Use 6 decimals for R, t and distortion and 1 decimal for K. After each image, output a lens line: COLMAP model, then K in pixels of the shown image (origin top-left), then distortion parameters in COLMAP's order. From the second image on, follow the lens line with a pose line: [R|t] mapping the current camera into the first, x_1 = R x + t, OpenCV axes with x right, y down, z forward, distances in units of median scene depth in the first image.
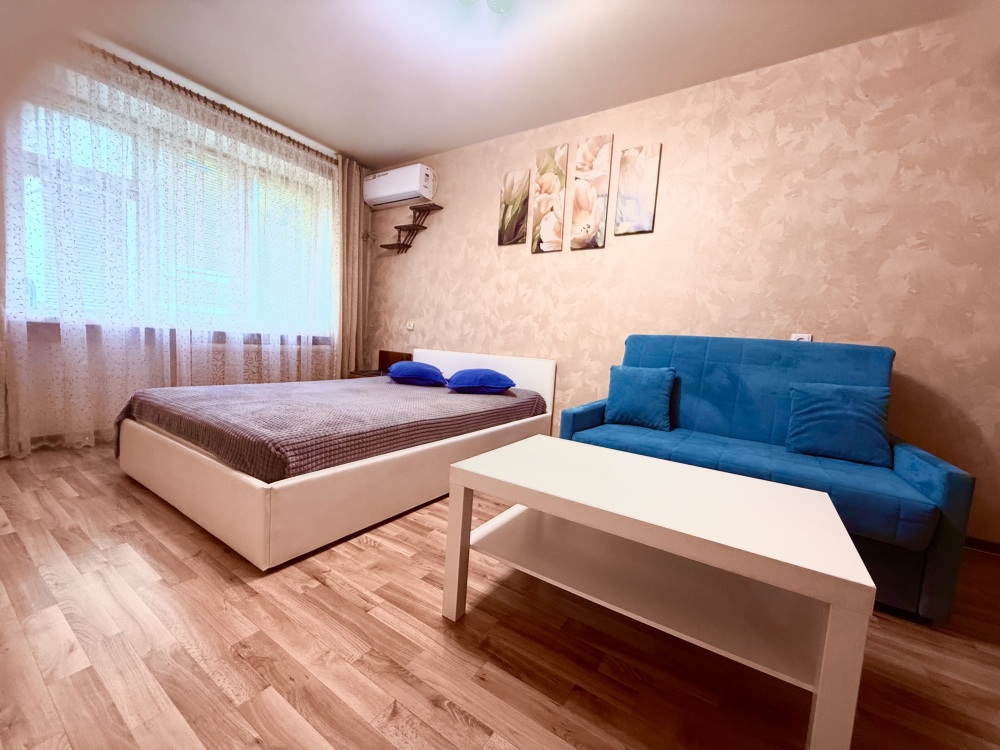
lens RADIAL K [[400.4, 0, 497.9], [0, 400.4, 374.1], [0, 0, 1]] dist [0.000338, 0.000300]
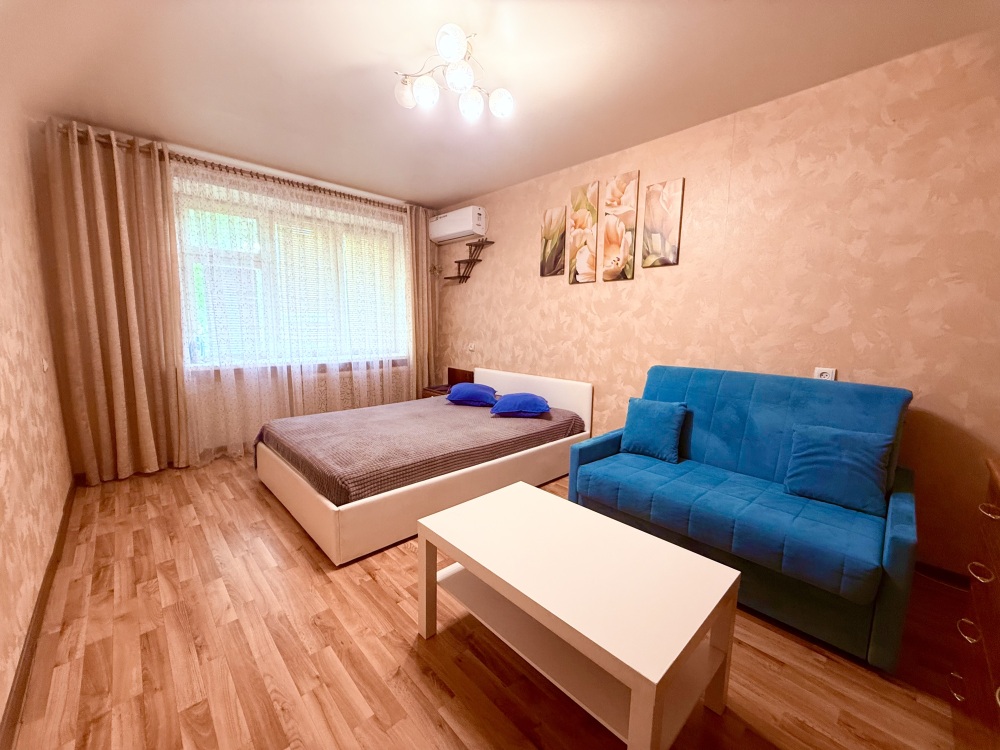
lens RADIAL K [[399.1, 0, 497.7], [0, 399.1, 373.7], [0, 0, 1]] dist [0.000989, -0.000008]
pose [[0.972483, -0.019843, -0.232128, 0.155419], [0.028527, 0.999011, 0.034114, -0.111447], [0.231222, -0.039797, 0.972087, -0.115248]]
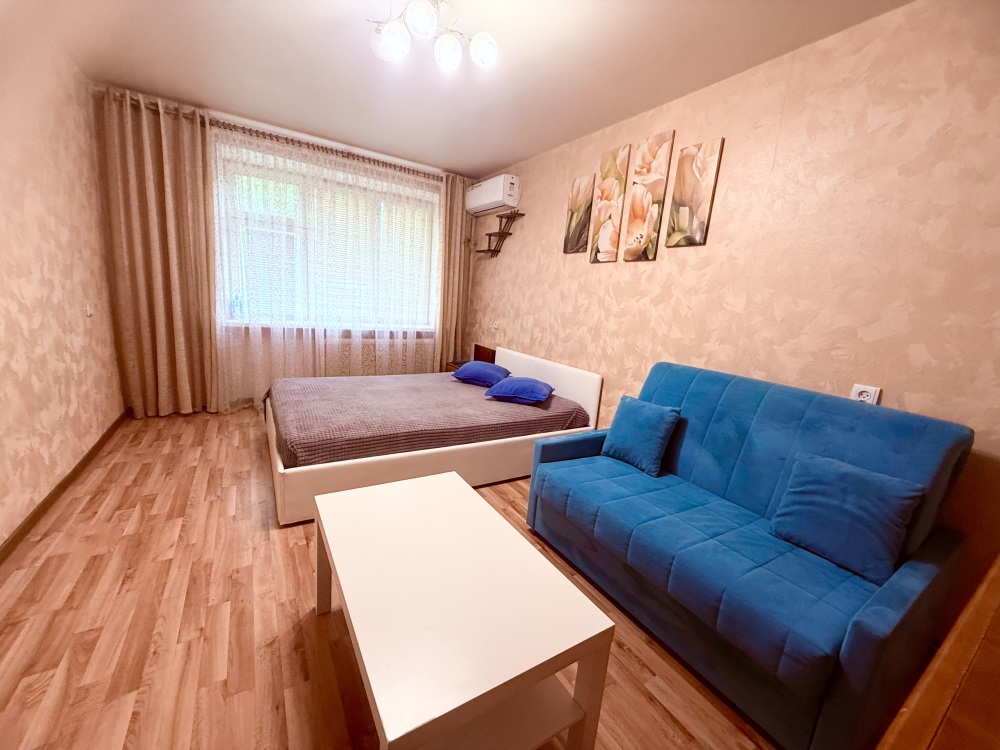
lens RADIAL K [[399.1, 0, 497.7], [0, 399.1, 373.7], [0, 0, 1]] dist [0.000989, -0.000008]
pose [[0.906953, 0.089343, -0.411649, 0.334226], [-0.056676, 0.994244, 0.090918, -0.119144], [0.417402, -0.059128, 0.906796, 0.006571]]
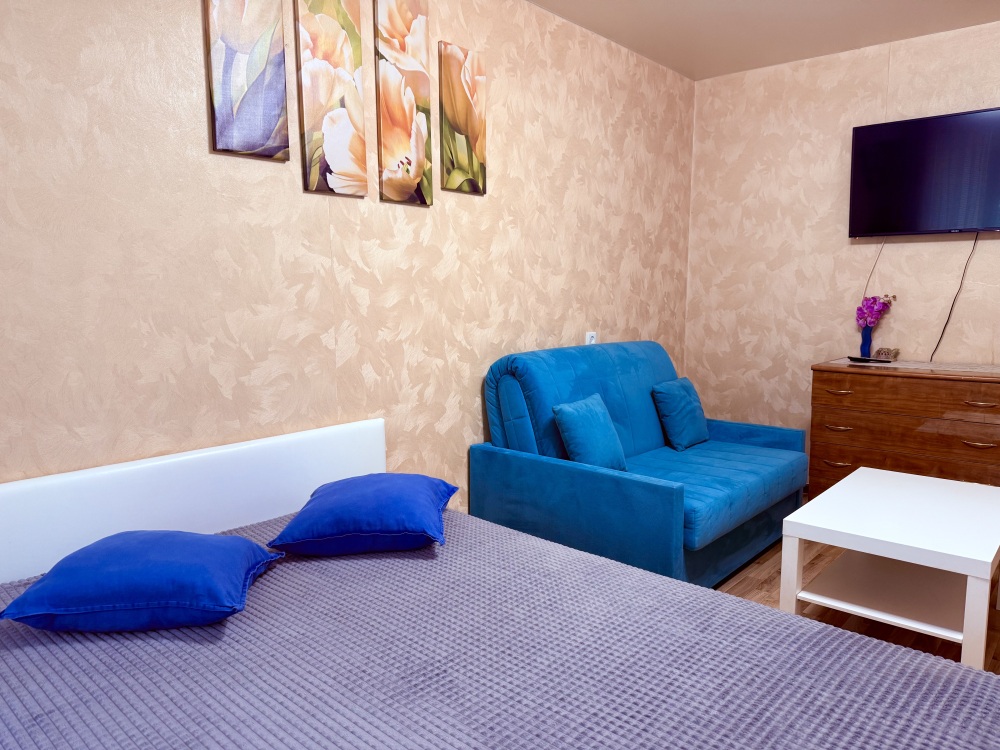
lens RADIAL K [[706.8, 0, 500.0], [0, 706.8, 375.0], [0, 0, 1]] dist [0.051123, -0.069181]
pose [[0.142638, -0.181782, 0.972939, -0.731277], [0.085333, 0.981588, 0.170887, -0.242078], [-0.986090, 0.058649, 0.155524, 0.752414]]
